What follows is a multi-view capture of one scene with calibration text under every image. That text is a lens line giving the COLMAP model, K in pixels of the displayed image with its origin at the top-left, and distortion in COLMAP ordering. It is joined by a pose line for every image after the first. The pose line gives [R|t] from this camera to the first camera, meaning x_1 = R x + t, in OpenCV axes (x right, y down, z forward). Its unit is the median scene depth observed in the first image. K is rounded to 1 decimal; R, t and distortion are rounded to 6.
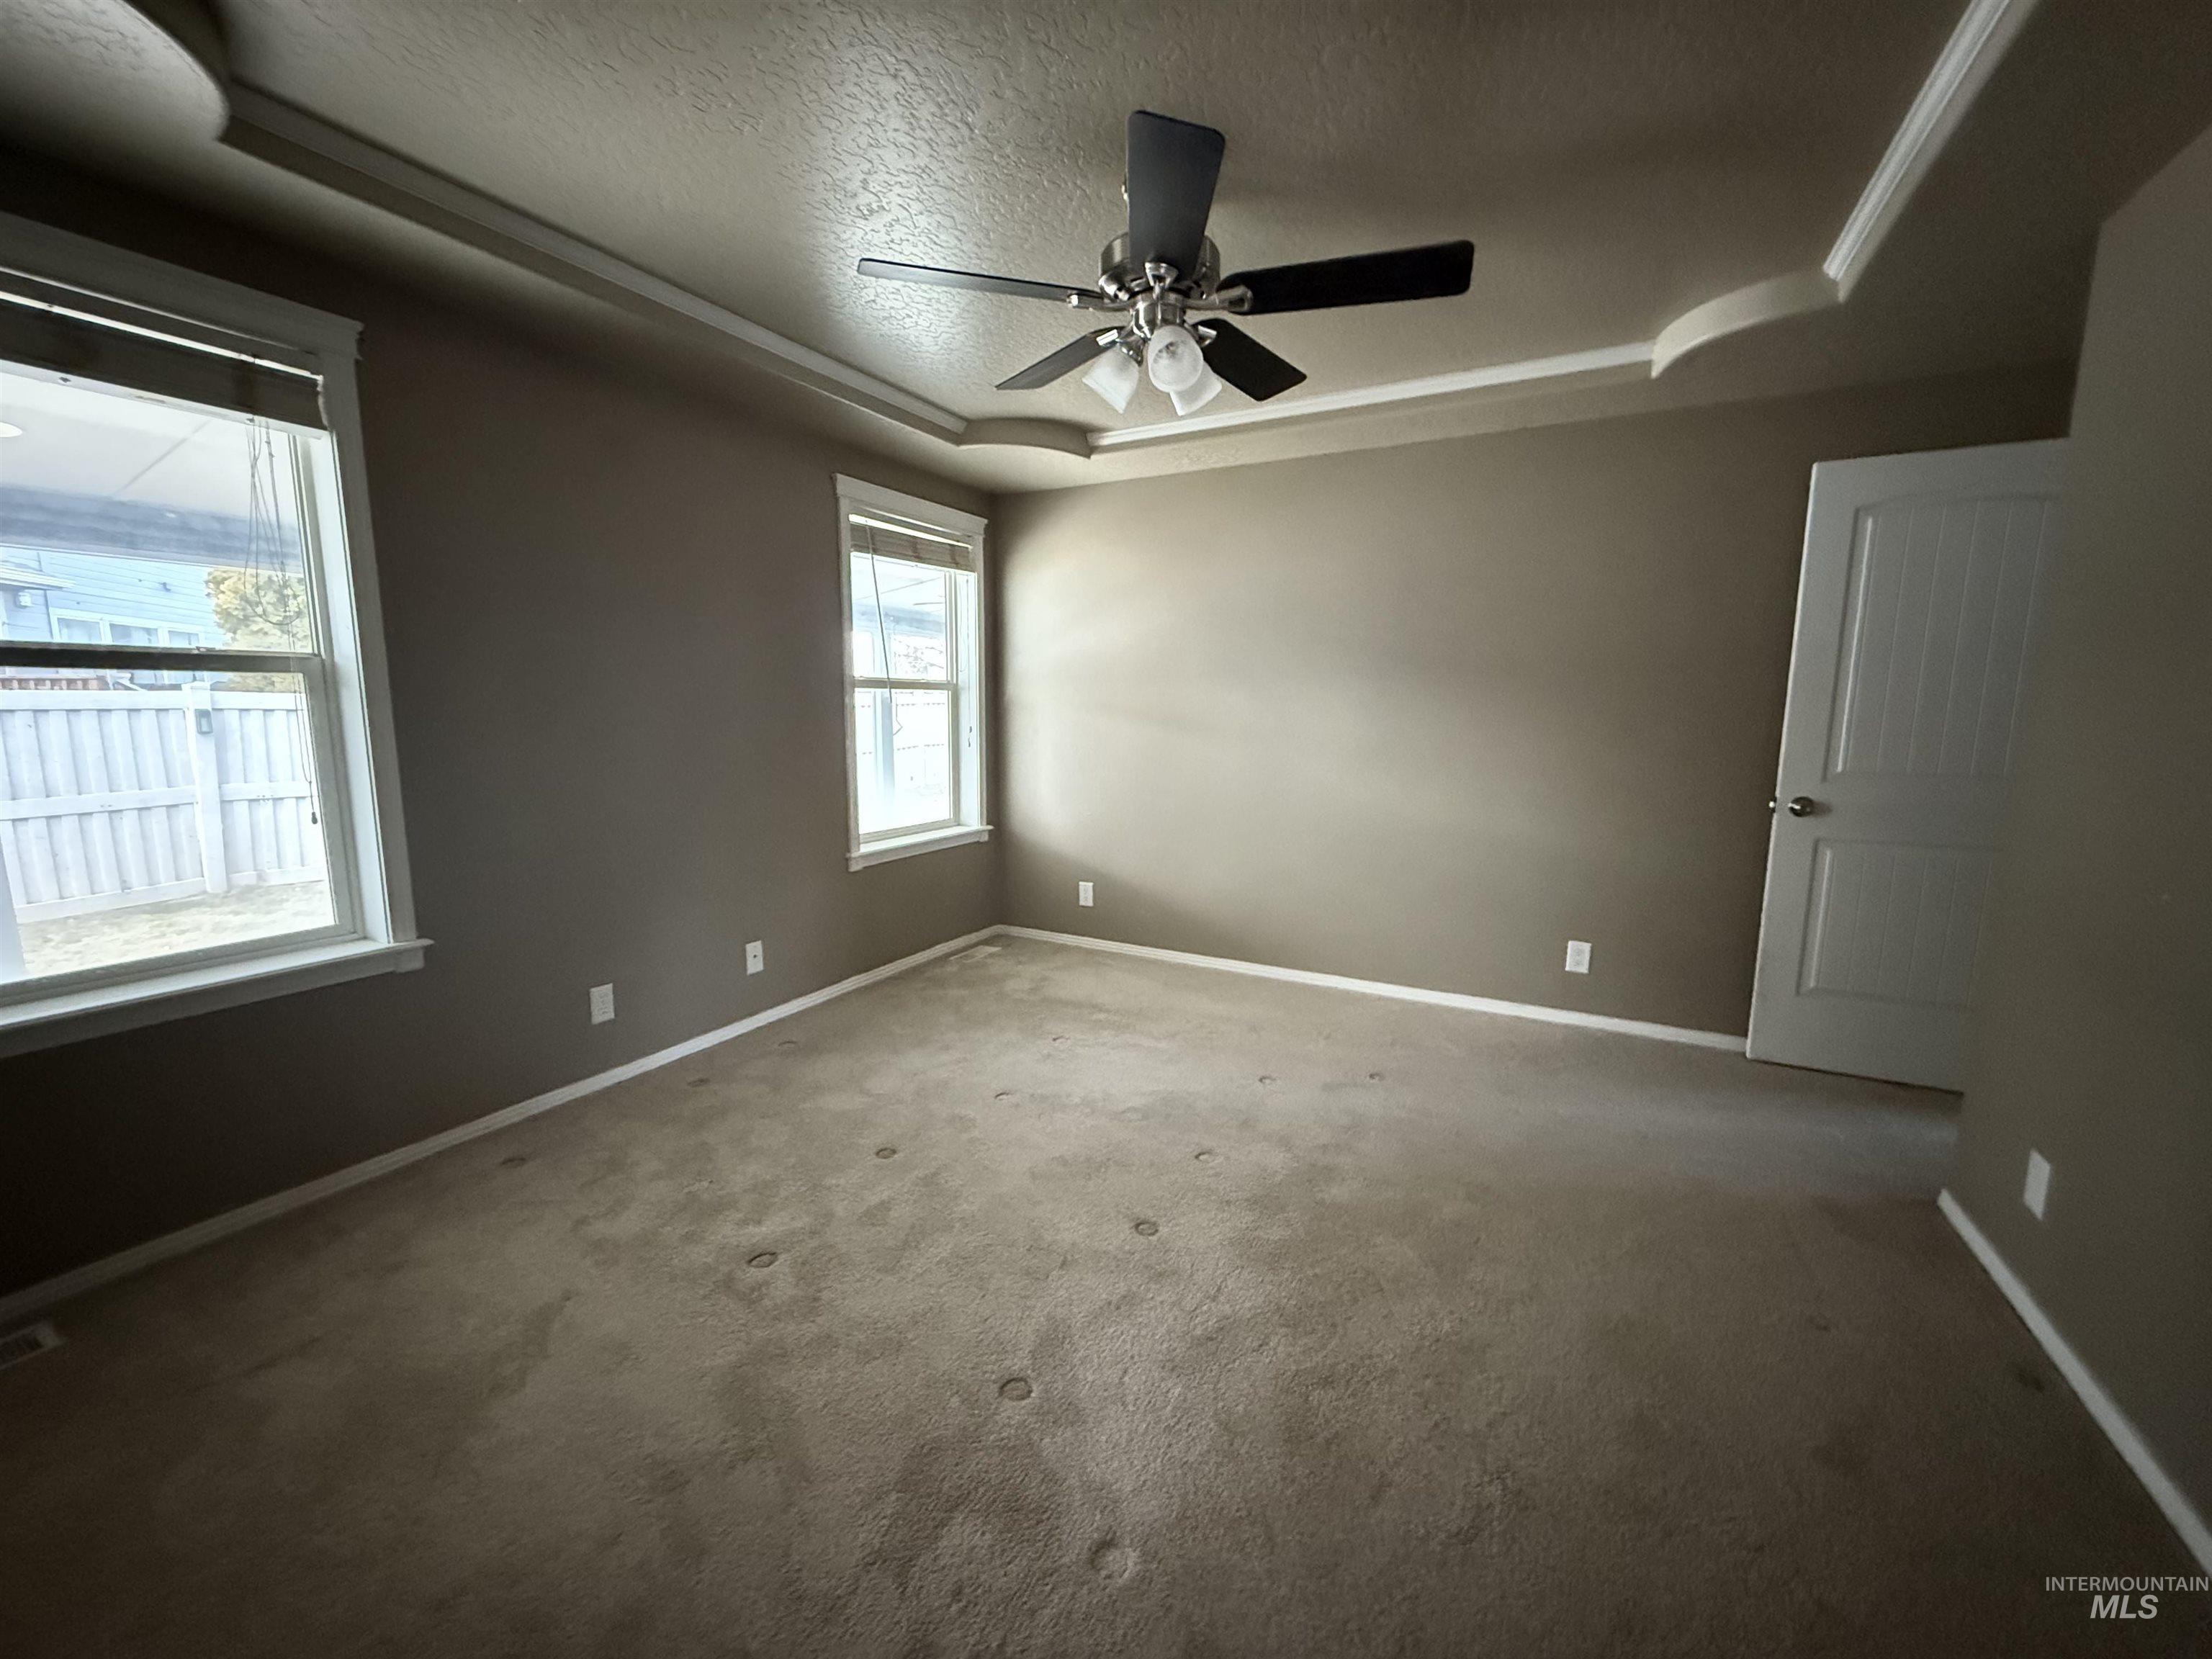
lens RADIAL K [[883.4, 0, 1103.7], [0, 883.4, 831.3], [0, 0, 1]] dist [-0.000465, 0.000567]
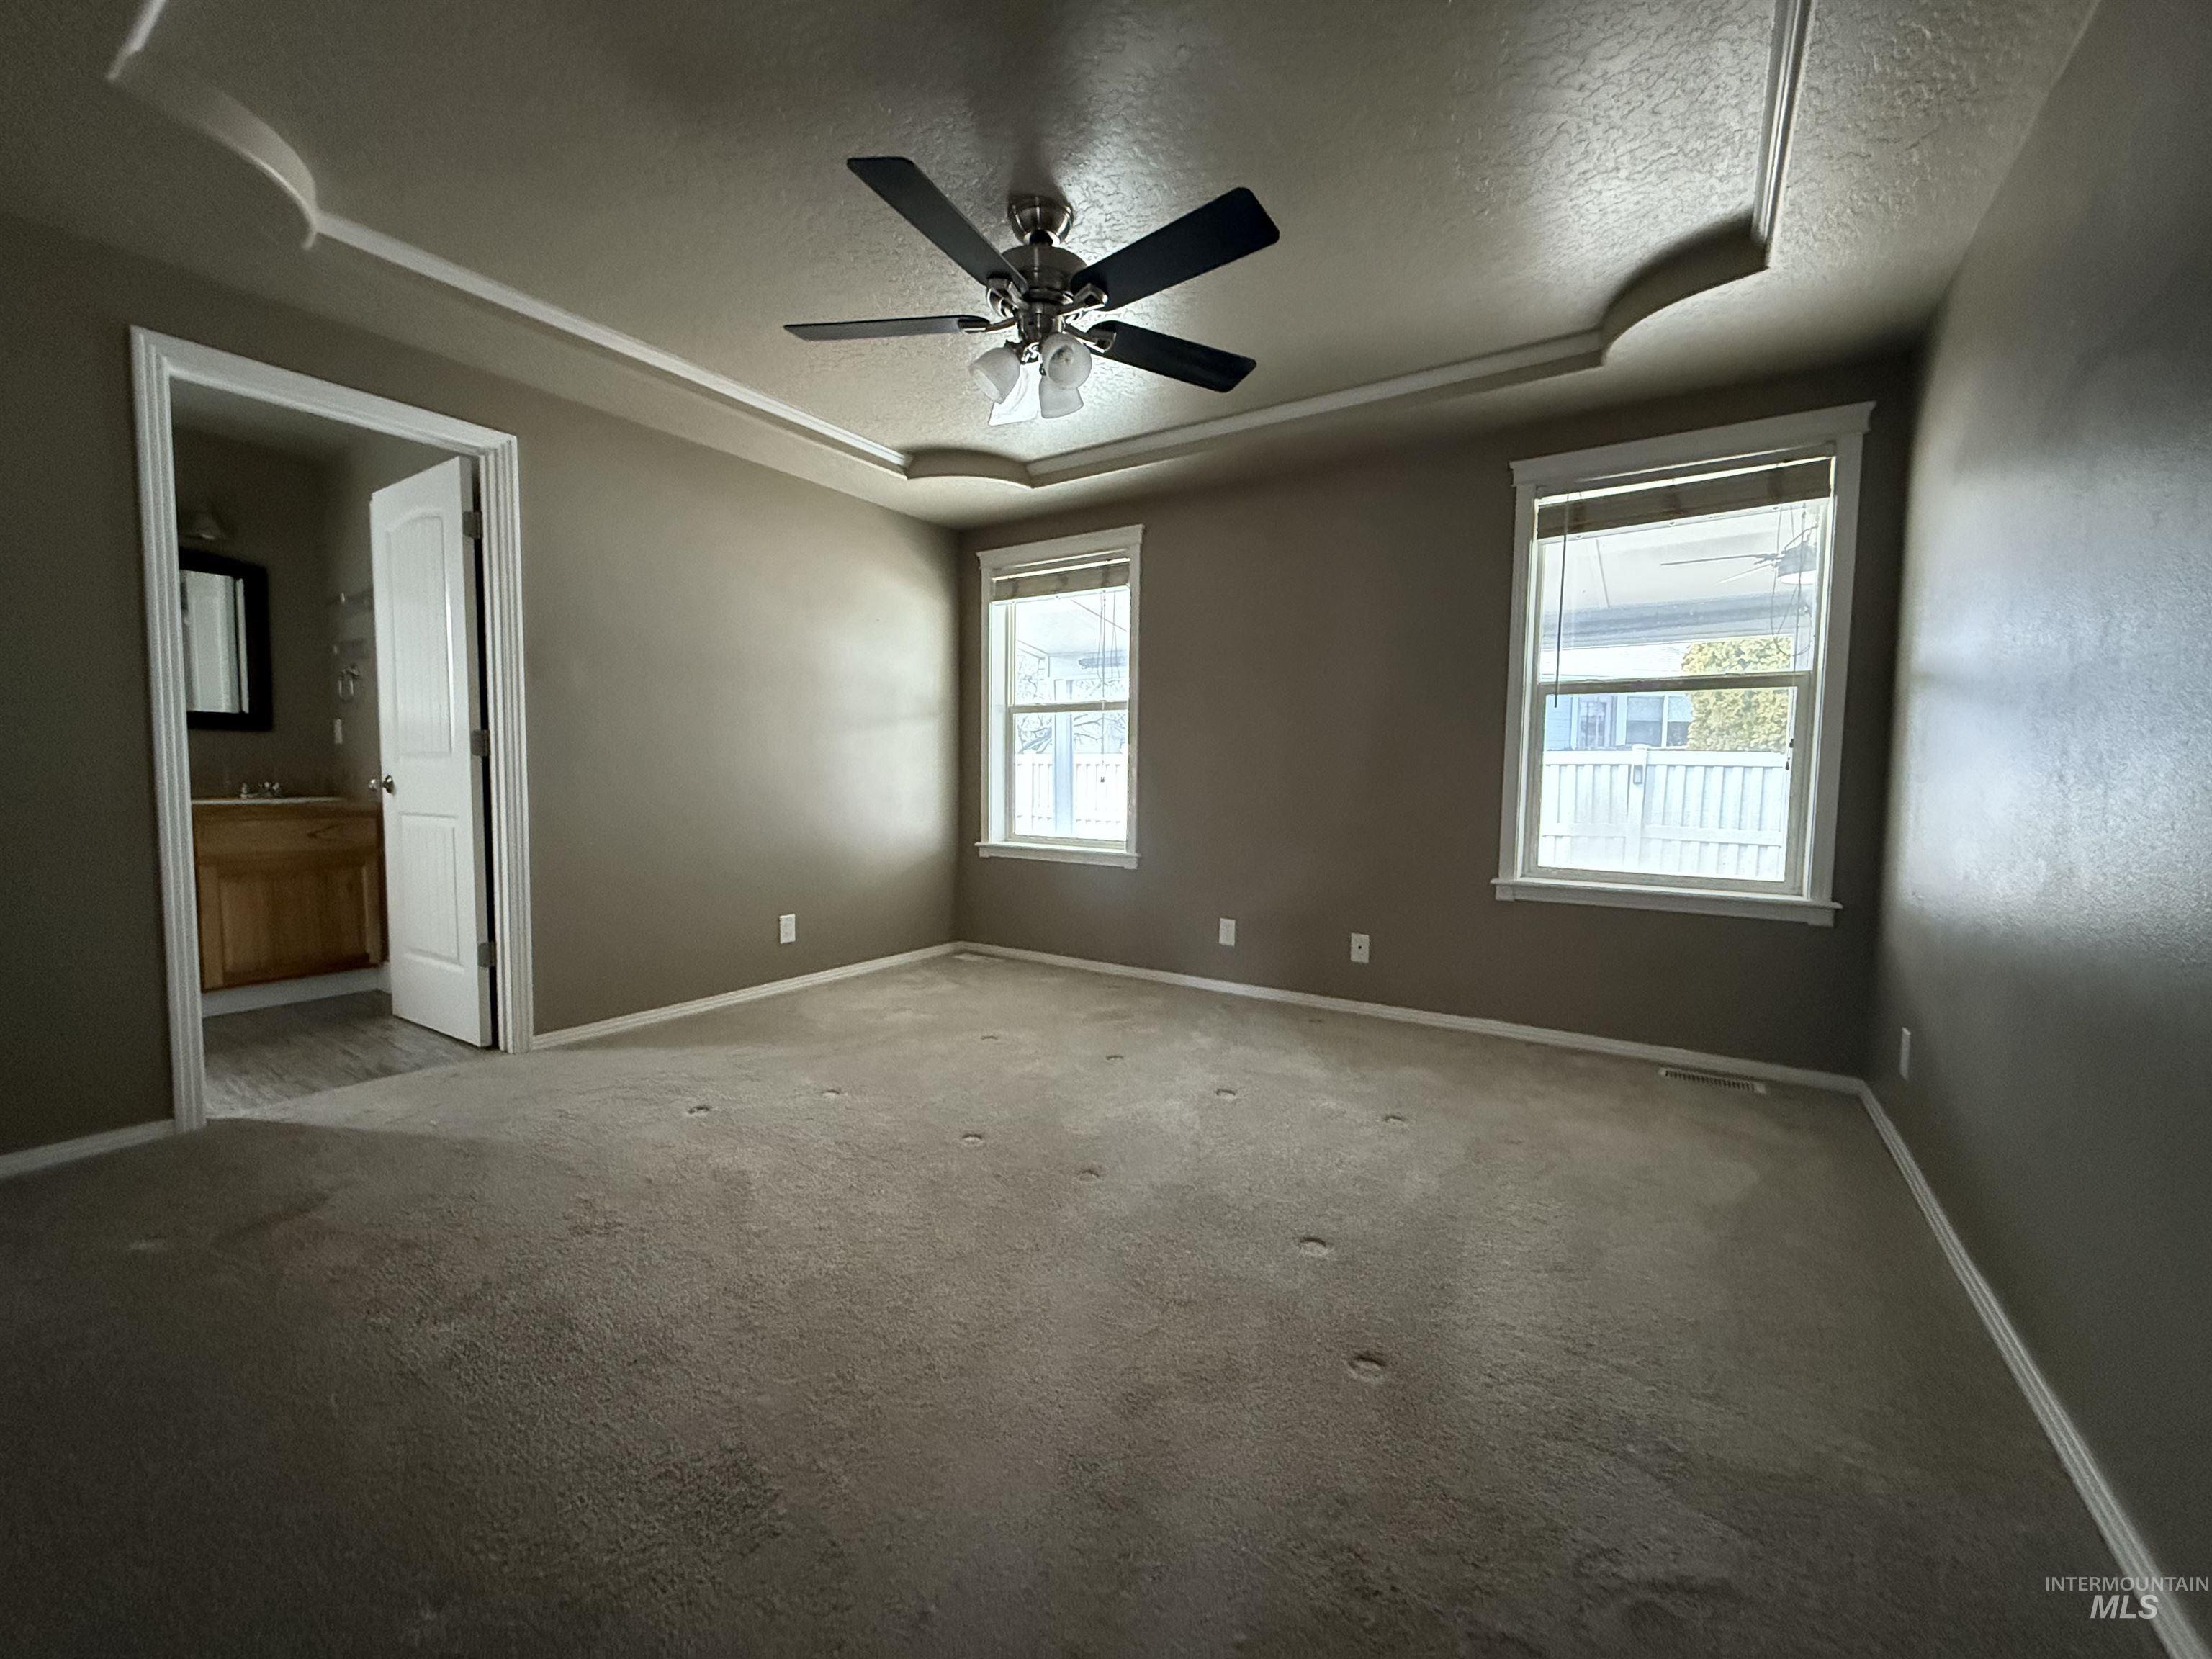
lens RADIAL K [[883.4, 0, 1101.0], [0, 883.4, 837.6], [0, 0, 1]] dist [-0.000465, 0.000567]
pose [[-0.089173, 0.064144, -0.993949, 0.633337], [-0.154357, 0.984978, 0.077413, -0.023991], [0.983983, 0.160326, -0.077932, 0.667223]]
